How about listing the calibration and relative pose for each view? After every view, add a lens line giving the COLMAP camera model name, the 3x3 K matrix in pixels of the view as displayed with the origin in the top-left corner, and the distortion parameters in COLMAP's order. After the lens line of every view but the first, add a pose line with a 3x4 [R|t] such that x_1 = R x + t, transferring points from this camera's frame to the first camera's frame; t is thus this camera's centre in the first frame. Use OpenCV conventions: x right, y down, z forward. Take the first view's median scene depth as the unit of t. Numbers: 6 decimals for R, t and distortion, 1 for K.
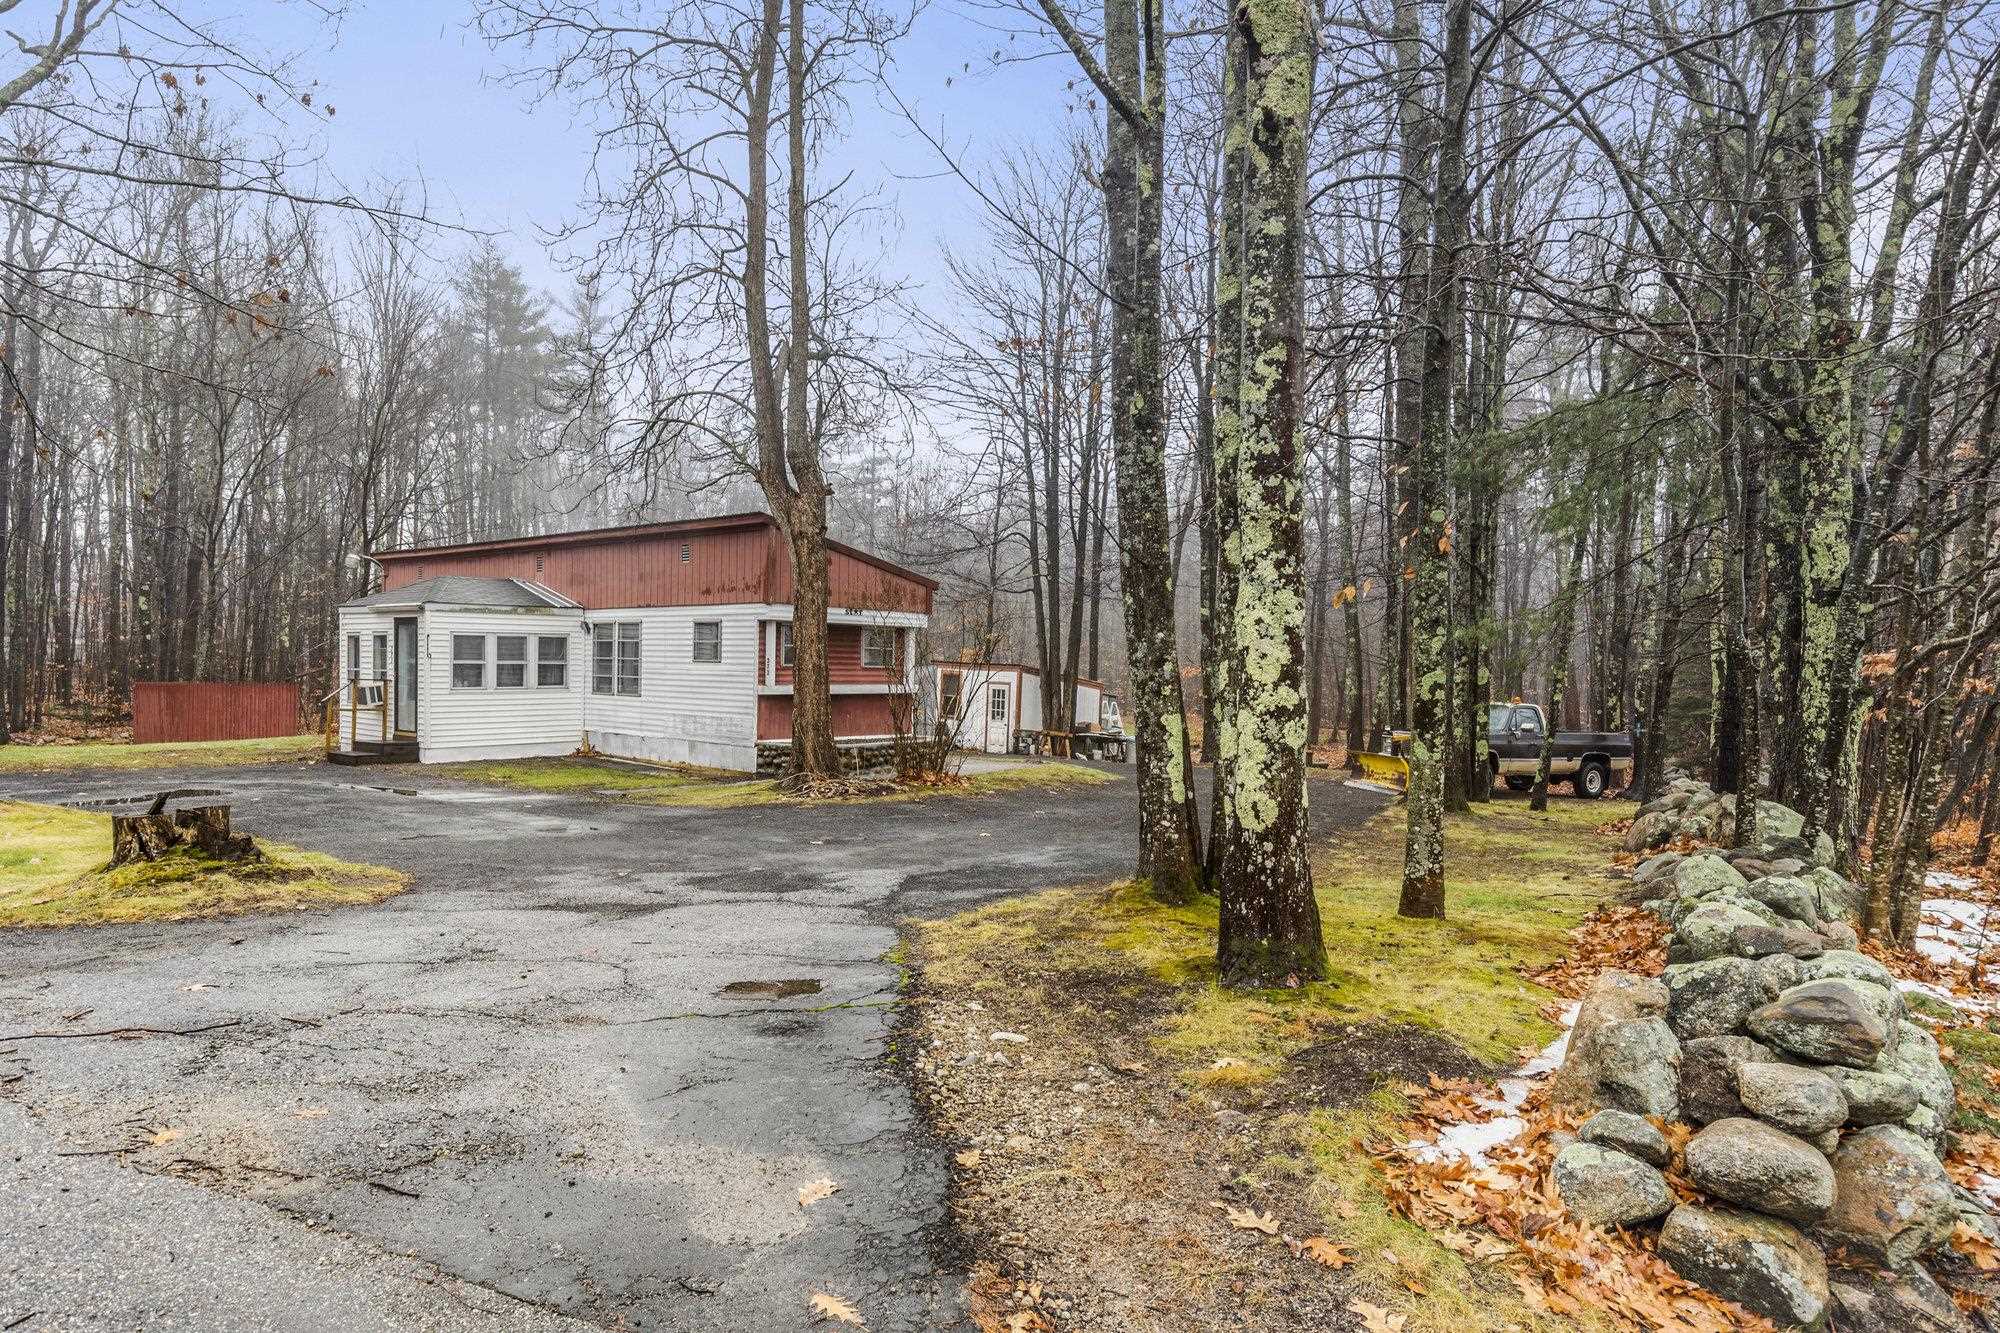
lens RADIAL K [[1279.8, 0, 997.3], [0, 1279.8, 674.3], [0, 0, 1]] dist [-0.000847, -0.000471]
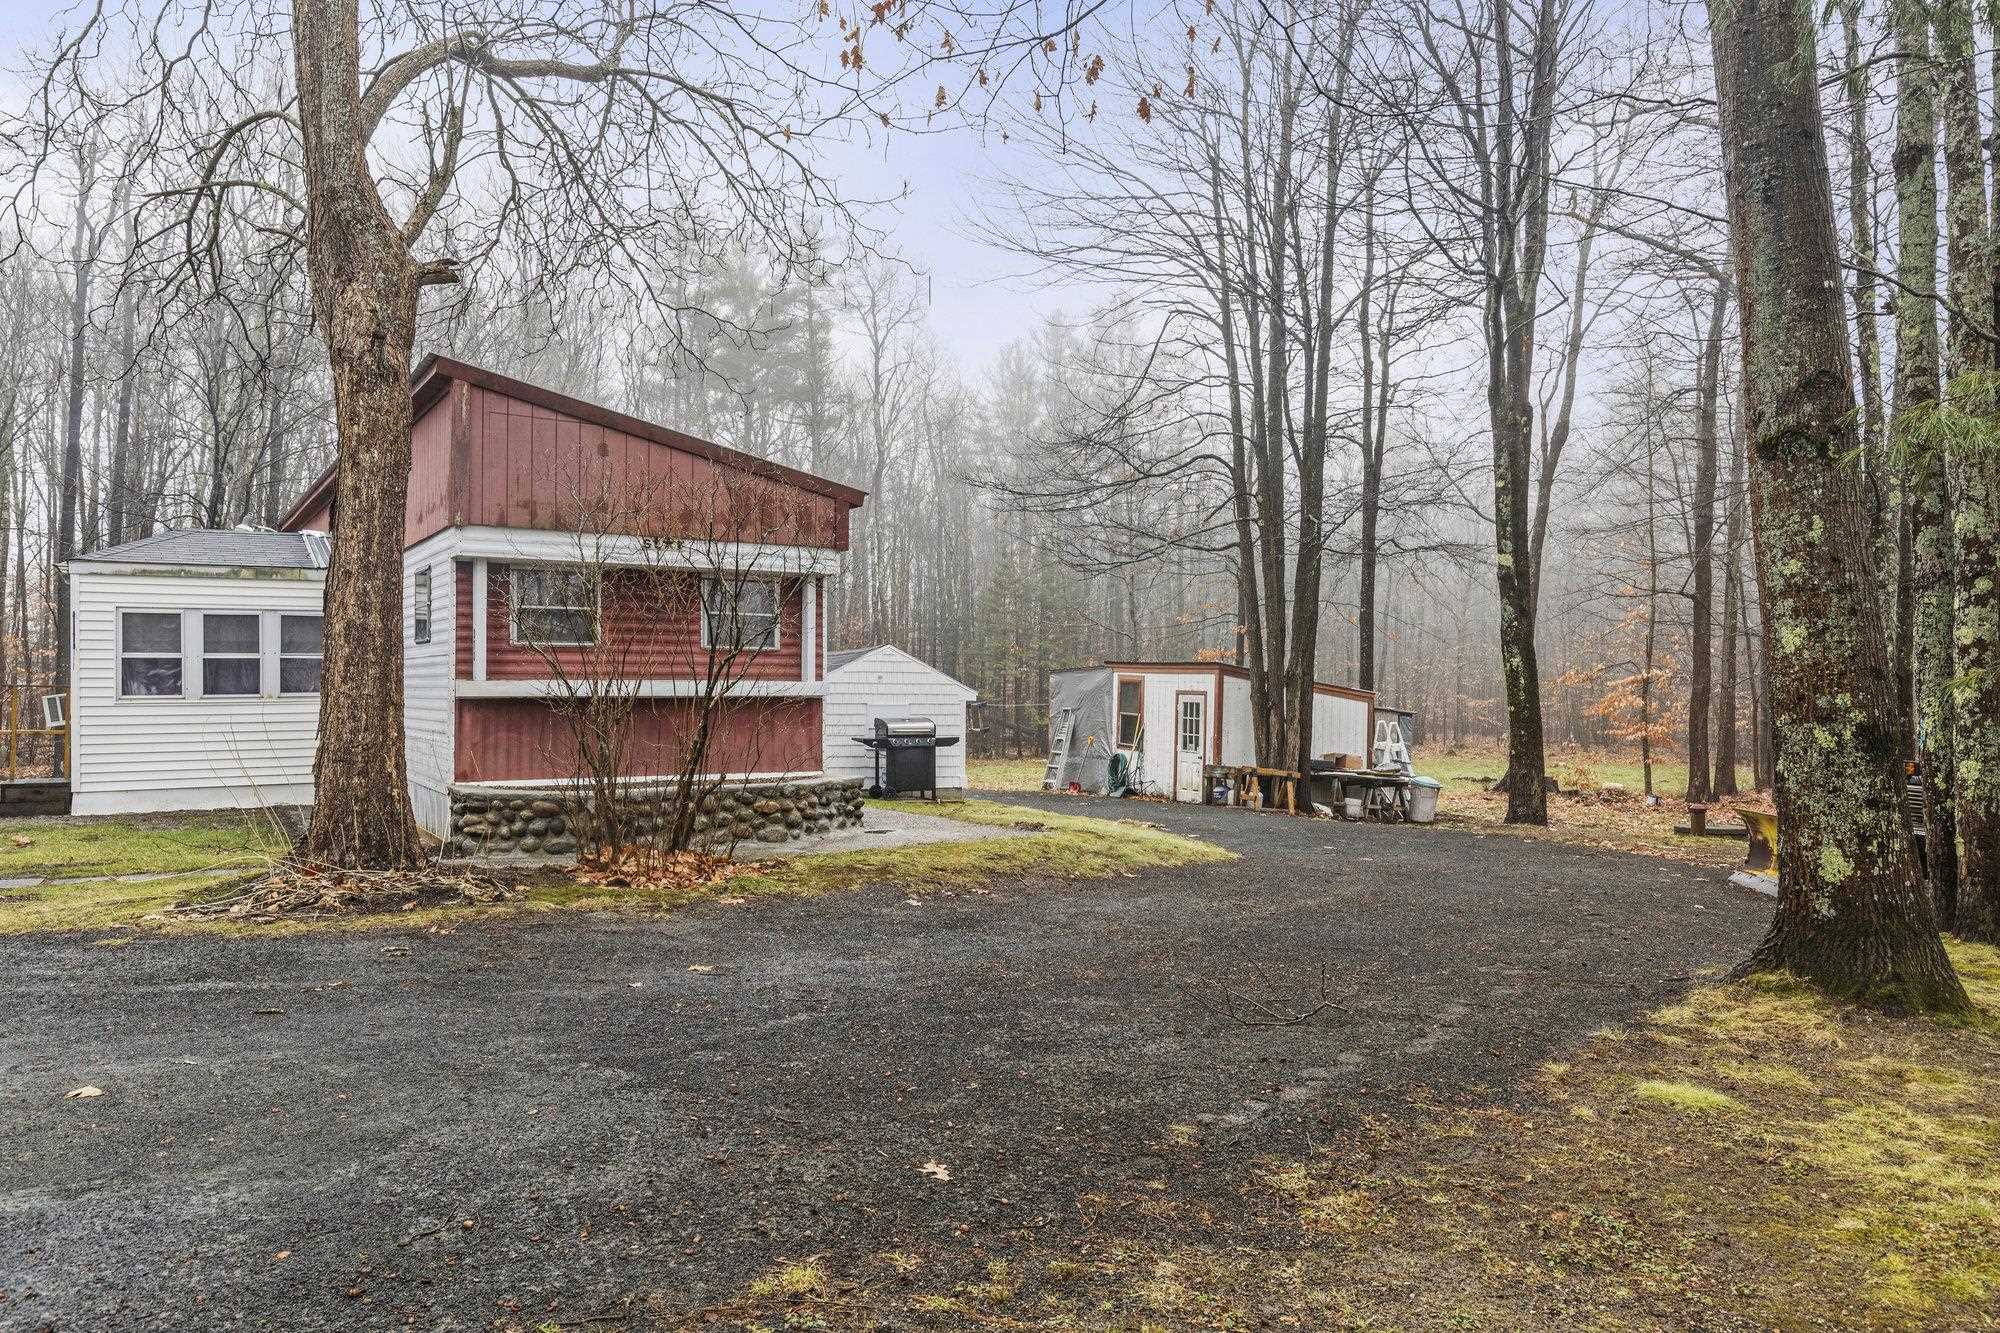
lens RADIAL K [[1405.5, 0, 1001.4], [0, 1405.5, 661.4], [0, 0, 1]] dist [-0.004682, 0.000453]
pose [[0.951093, -0.021834, -0.308133, 0.130422], [0.011866, 0.999345, -0.034187, 0.014479], [0.308677, 0.028859, 0.950729, 0.307327]]
